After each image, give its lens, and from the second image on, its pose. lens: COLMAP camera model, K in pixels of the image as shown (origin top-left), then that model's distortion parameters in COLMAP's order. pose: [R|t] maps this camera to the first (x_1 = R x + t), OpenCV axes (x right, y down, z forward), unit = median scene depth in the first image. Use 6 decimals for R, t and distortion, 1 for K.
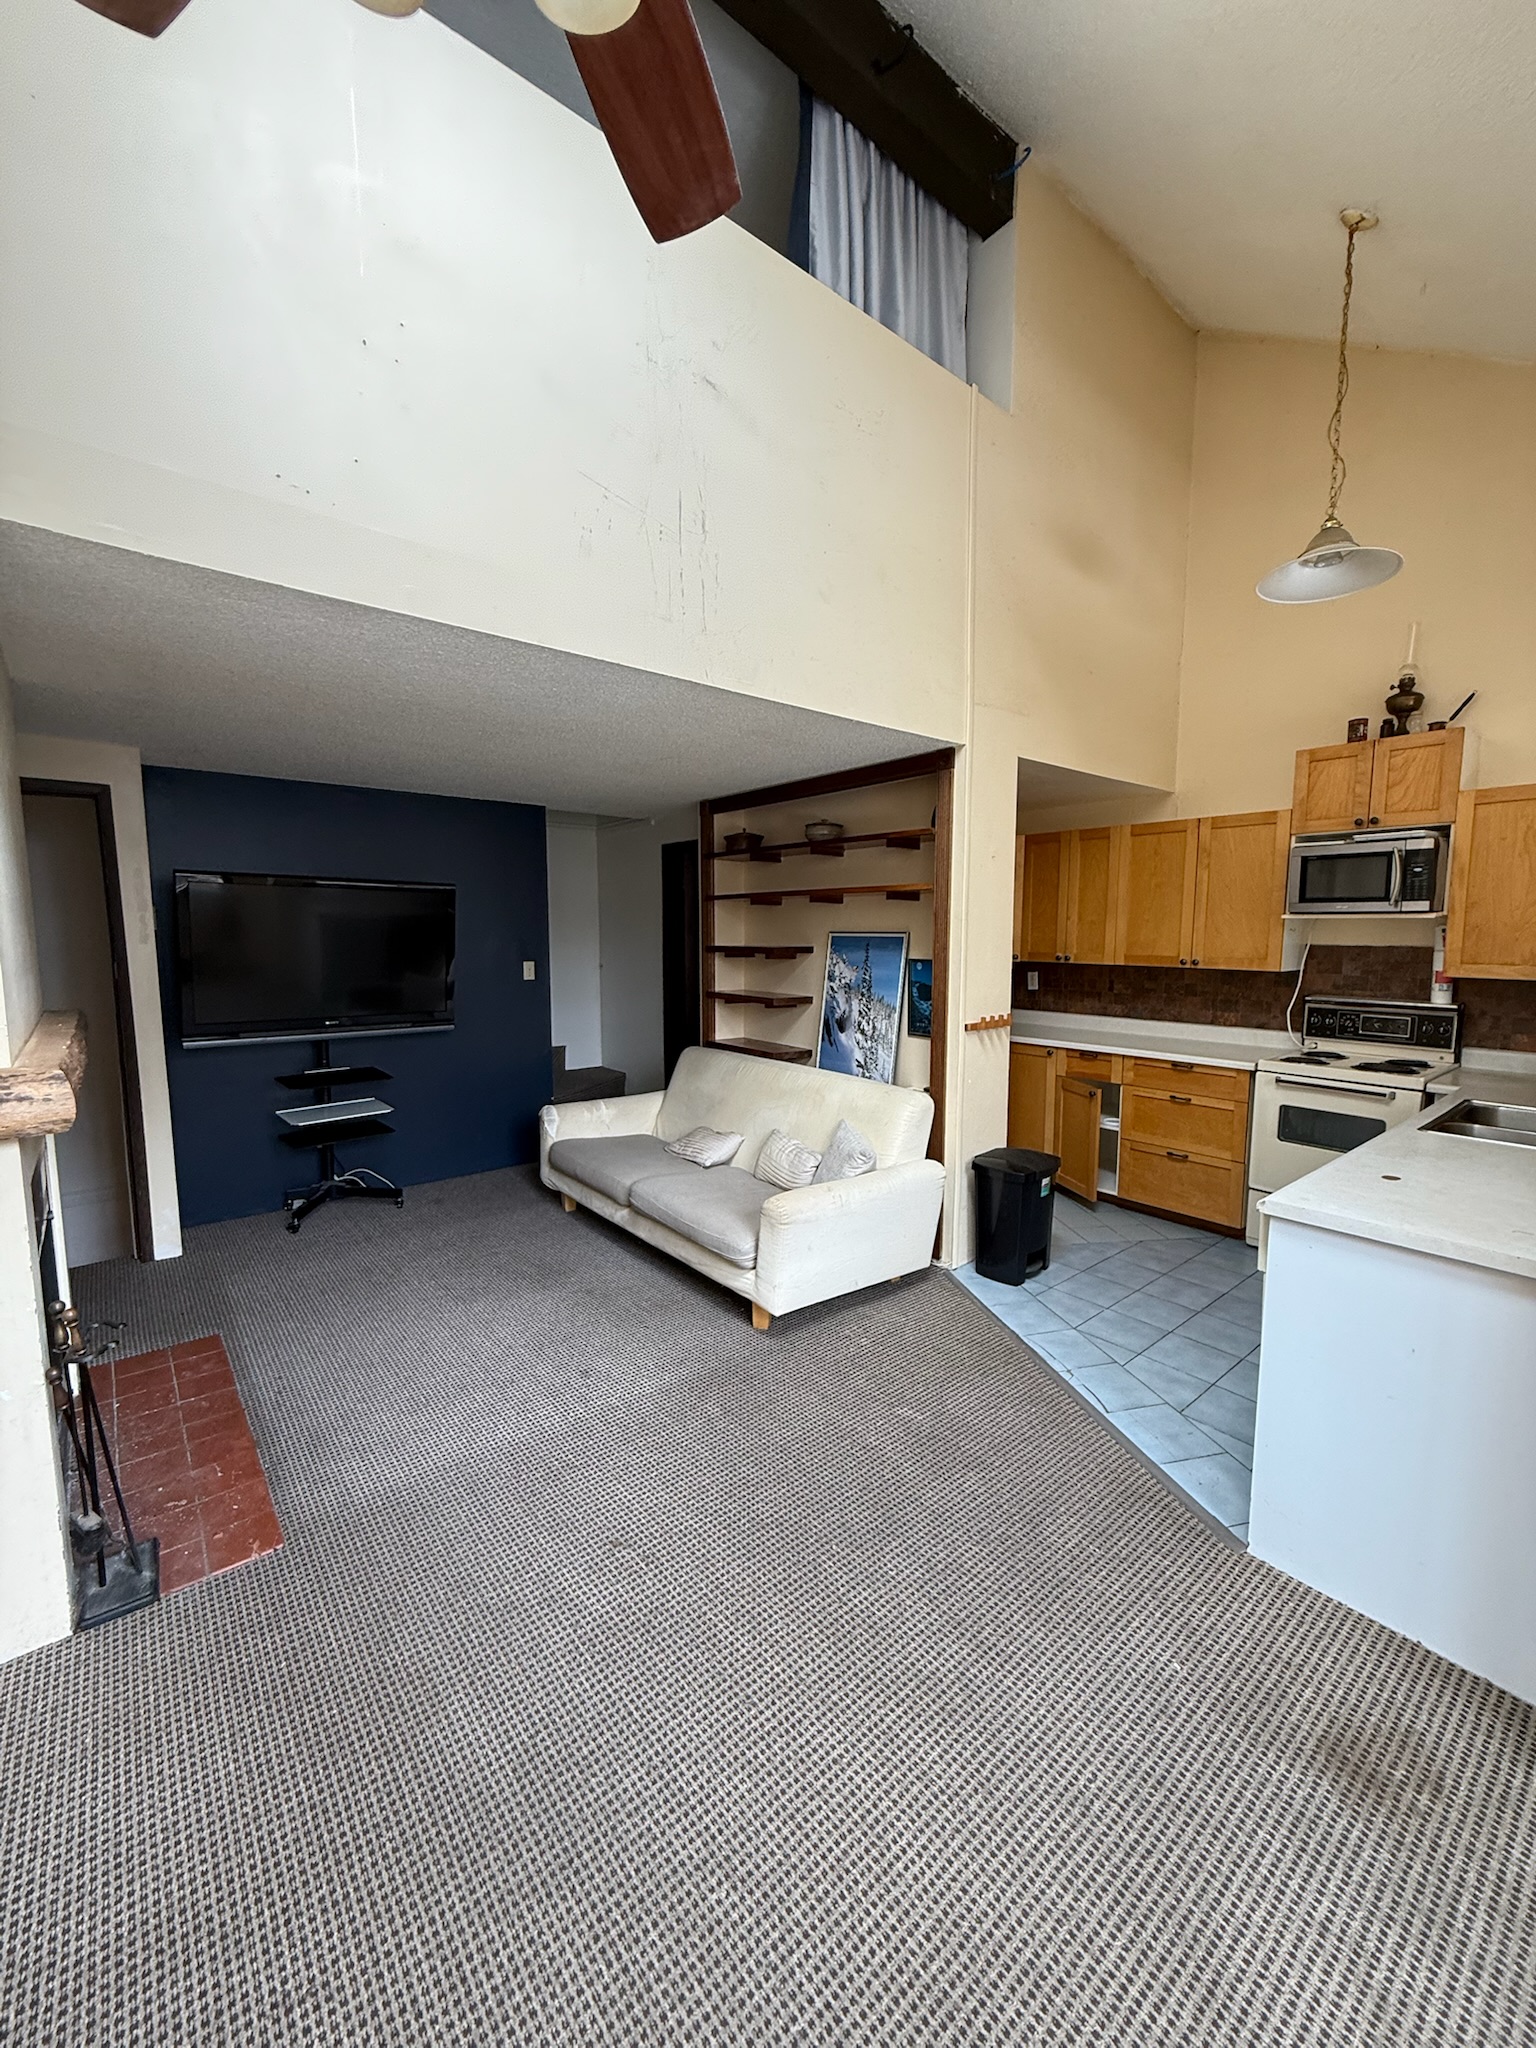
lens RADIAL K [[814.2, 0, 772.7], [0, 814.2, 1017.0], [0, 0, 1]] dist [0.000001, -0.000429]
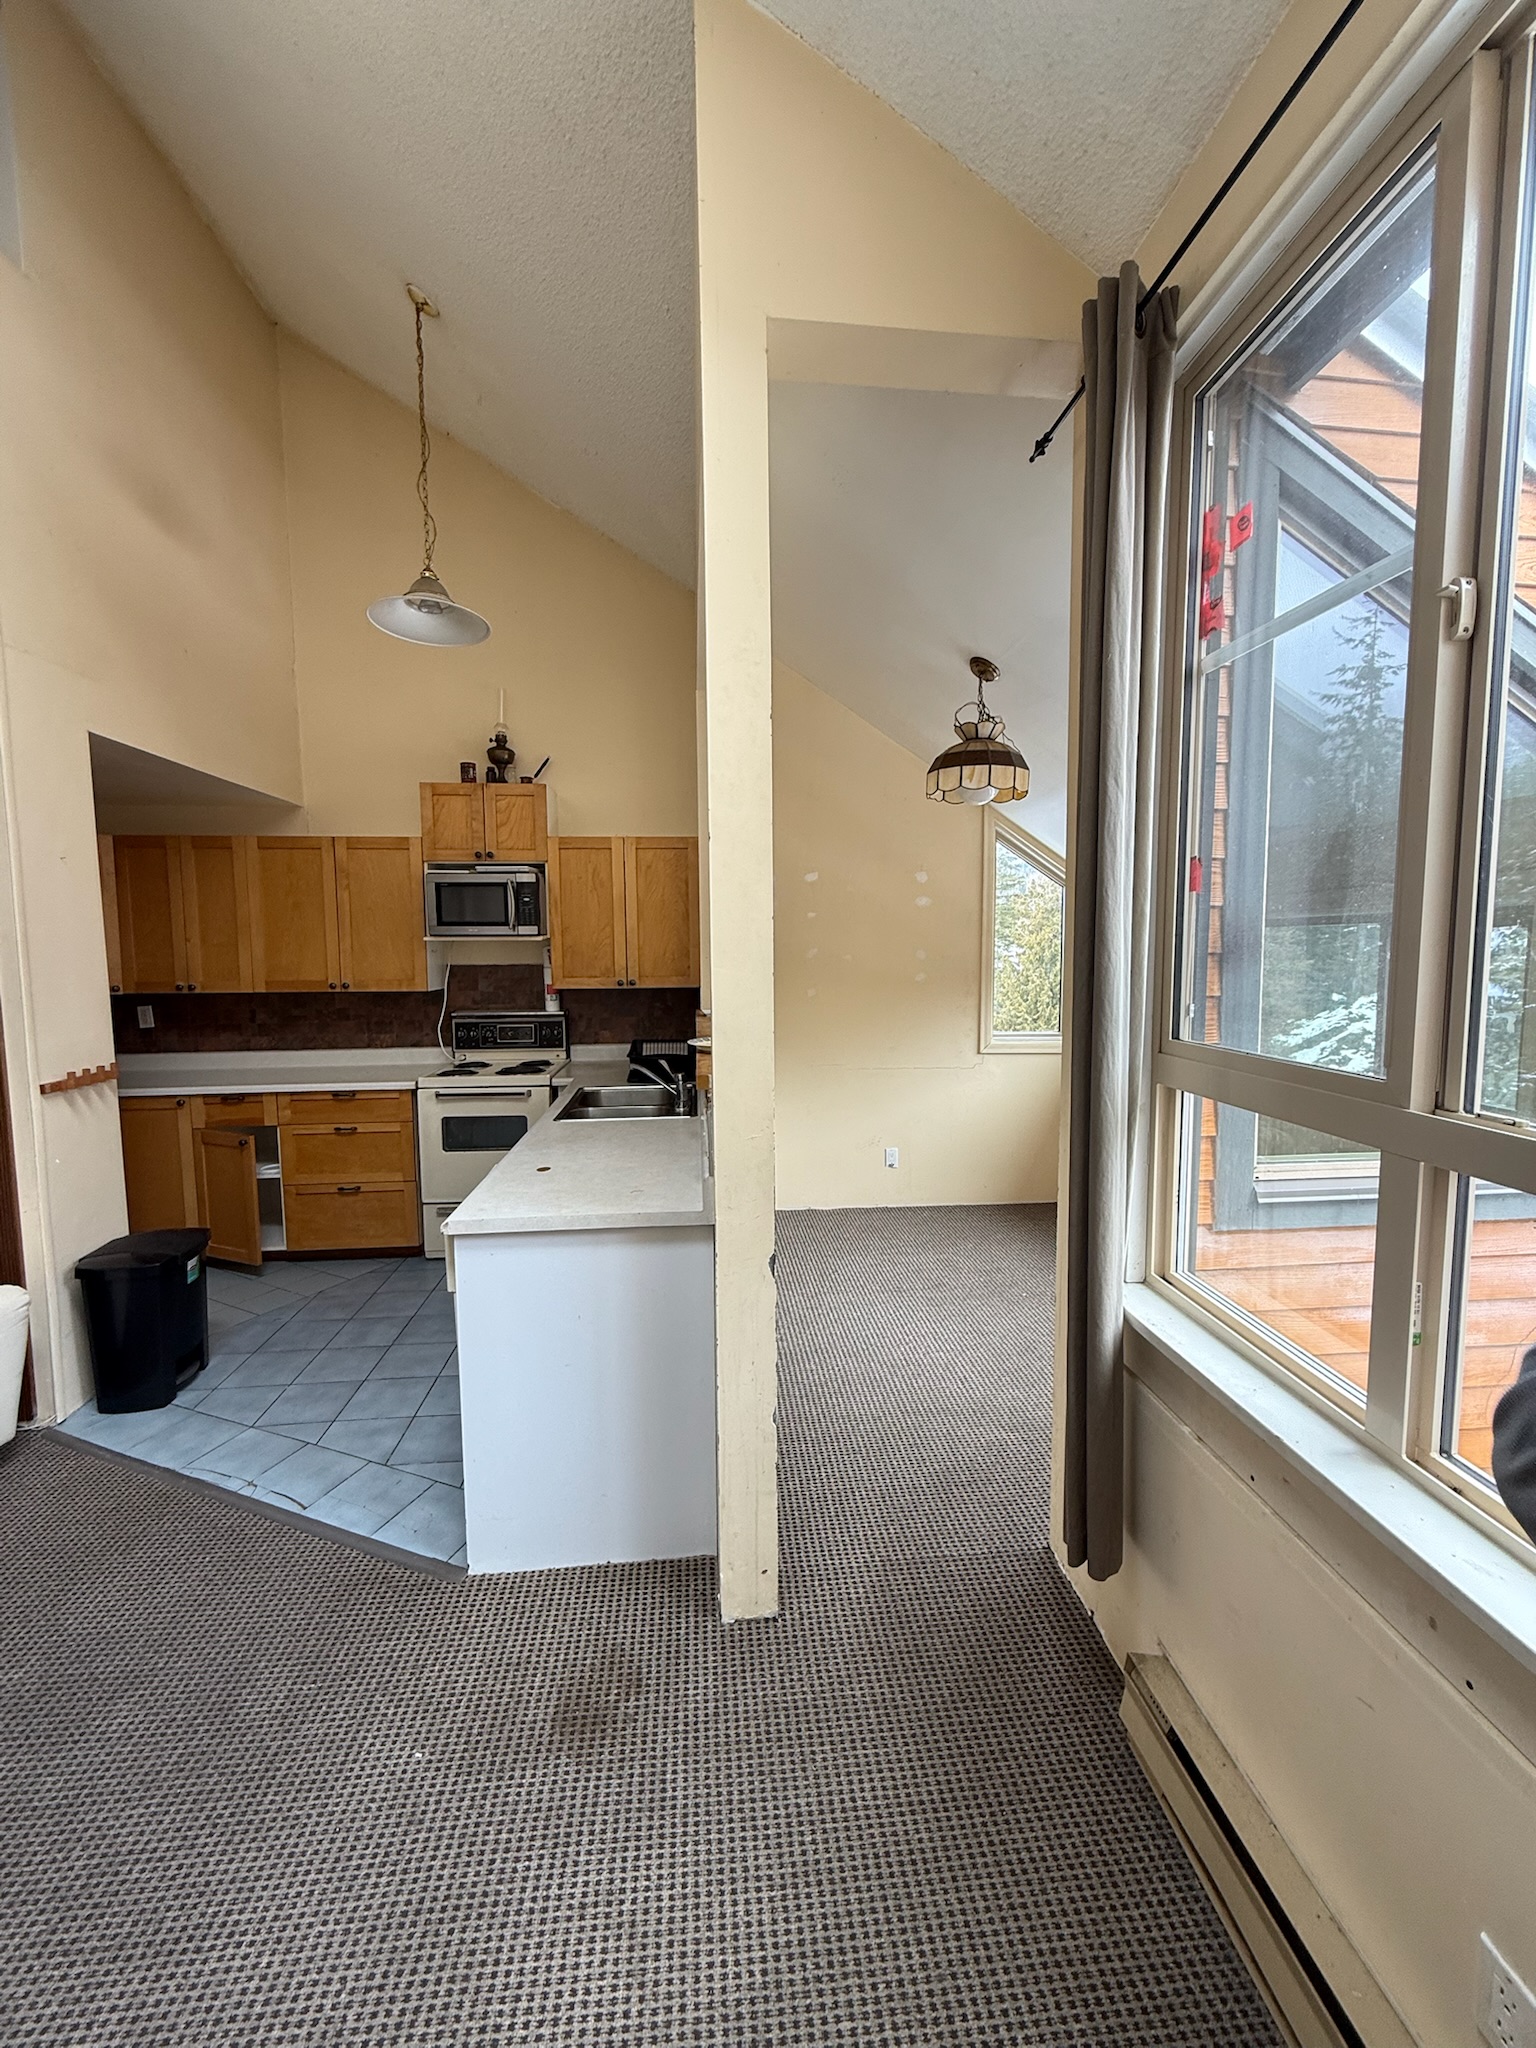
lens RADIAL K [[814.2, 0, 772.7], [0, 814.2, 1017.0], [0, 0, 1]] dist [0.000001, -0.000429]
pose [[0.567837, -0.075103, 0.819707, 0.015836], [0.097040, 0.994993, 0.023940, -0.005010], [-0.817401, 0.065950, 0.572282, 0.043310]]
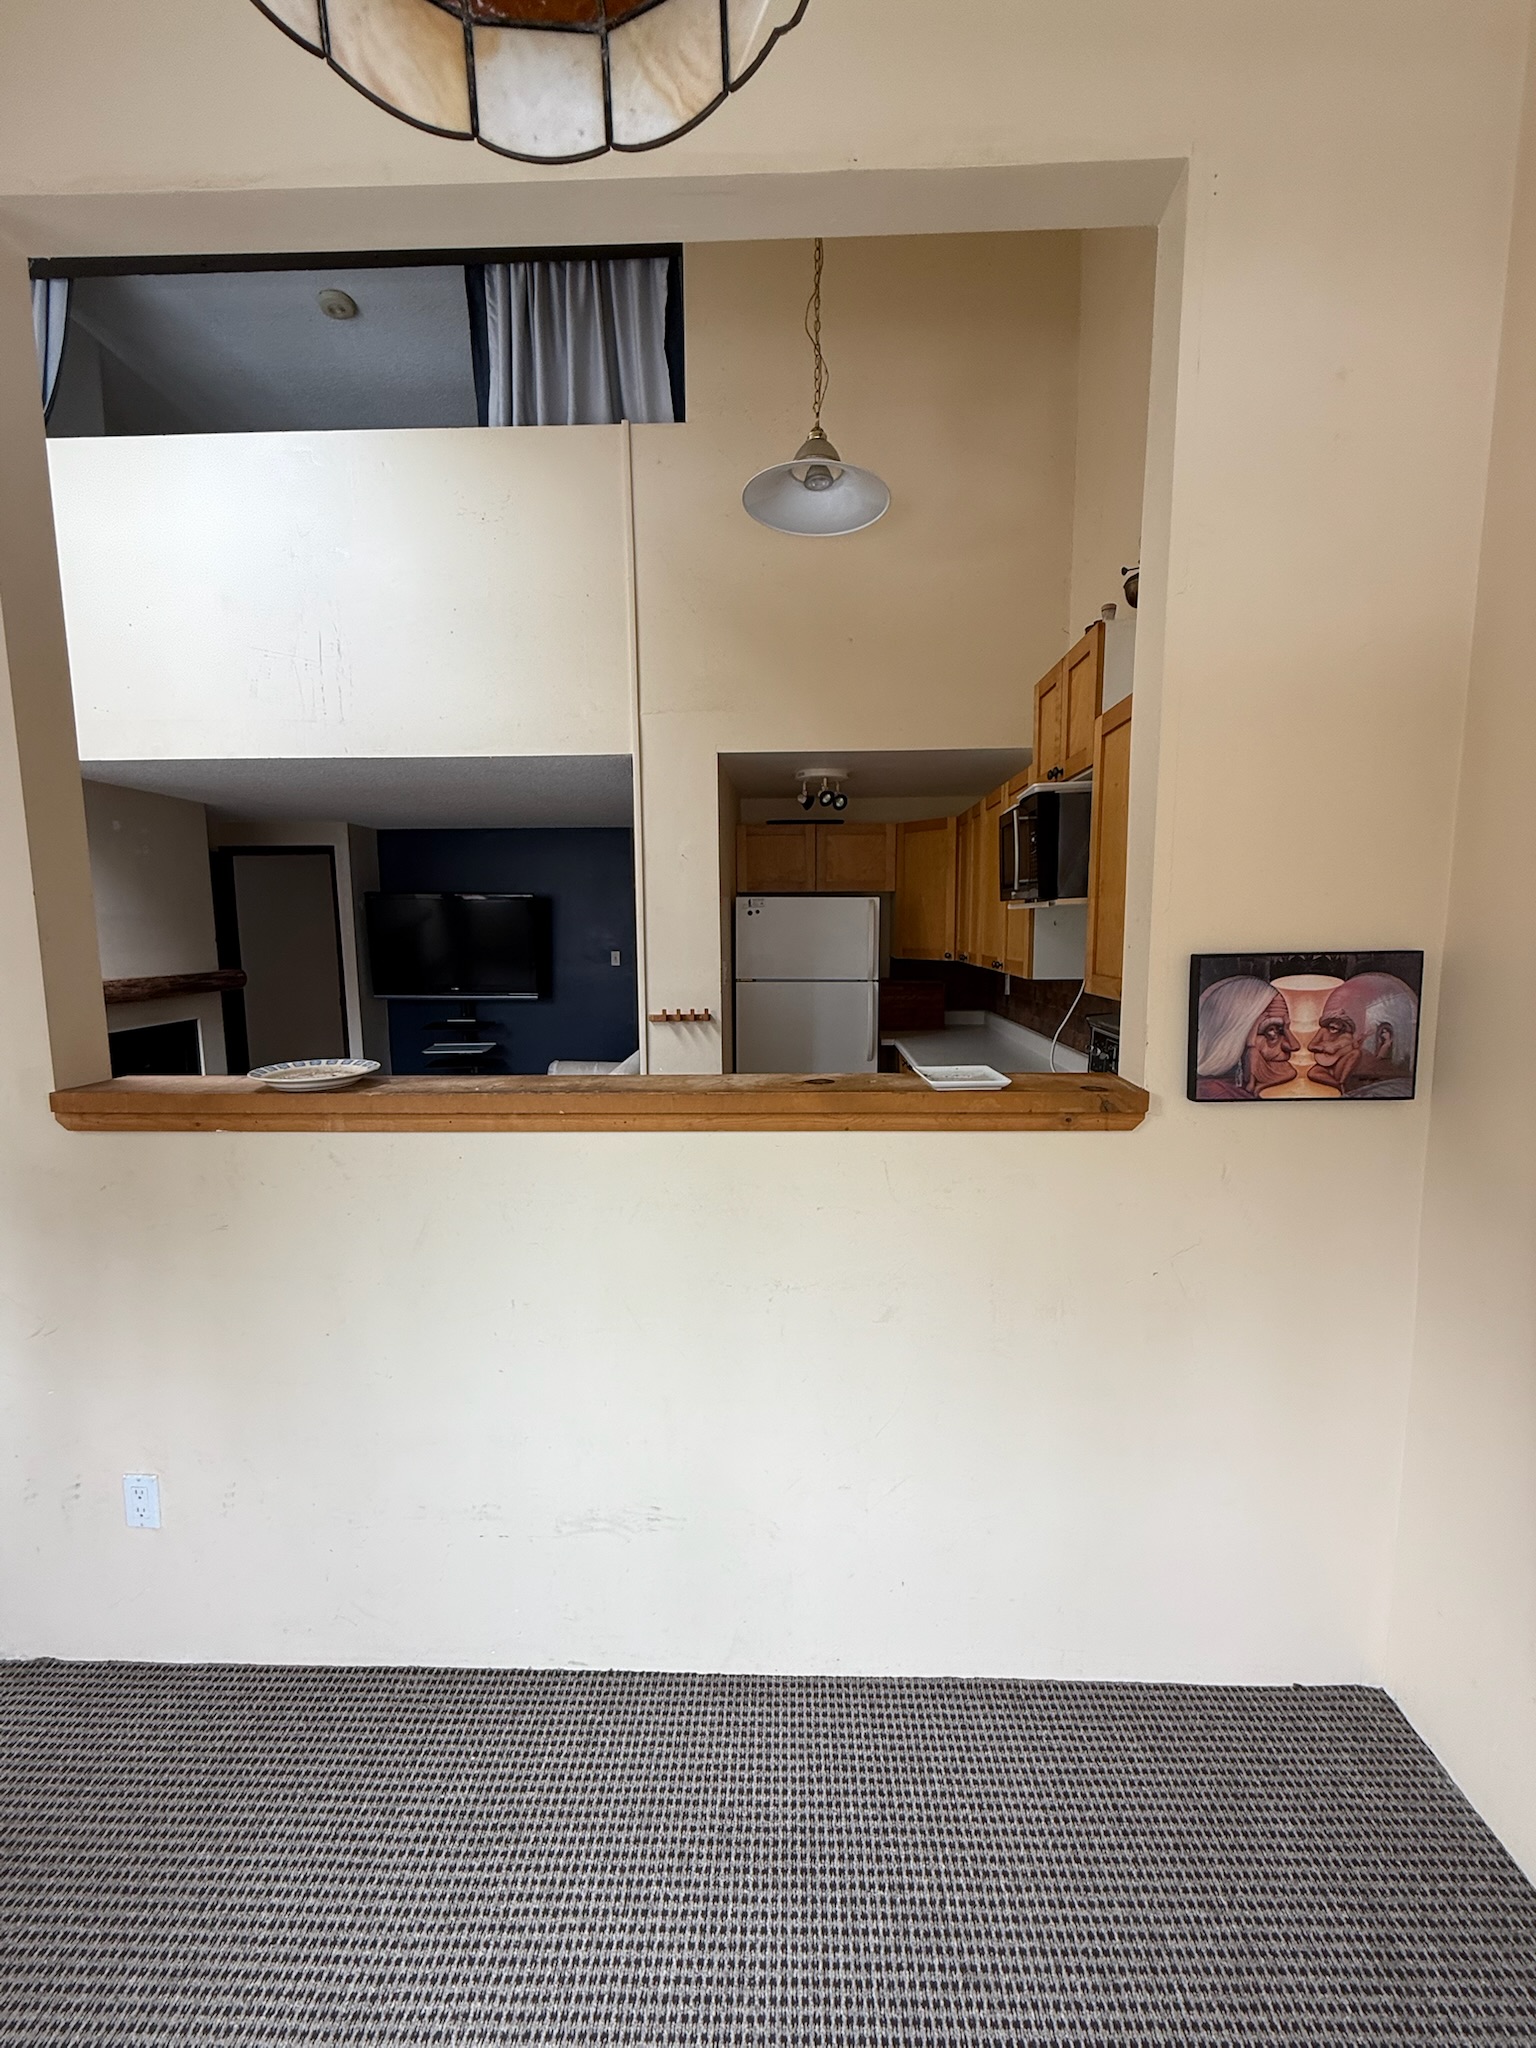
lens RADIAL K [[814.2, 0, 772.7], [0, 814.2, 1017.0], [0, 0, 1]] dist [0.000001, -0.000429]
pose [[0.748831, 0.070882, -0.658960, 0.977967], [-0.066492, 0.997283, 0.031713, -0.030406], [0.659418, 0.020068, 0.751509, 0.281396]]
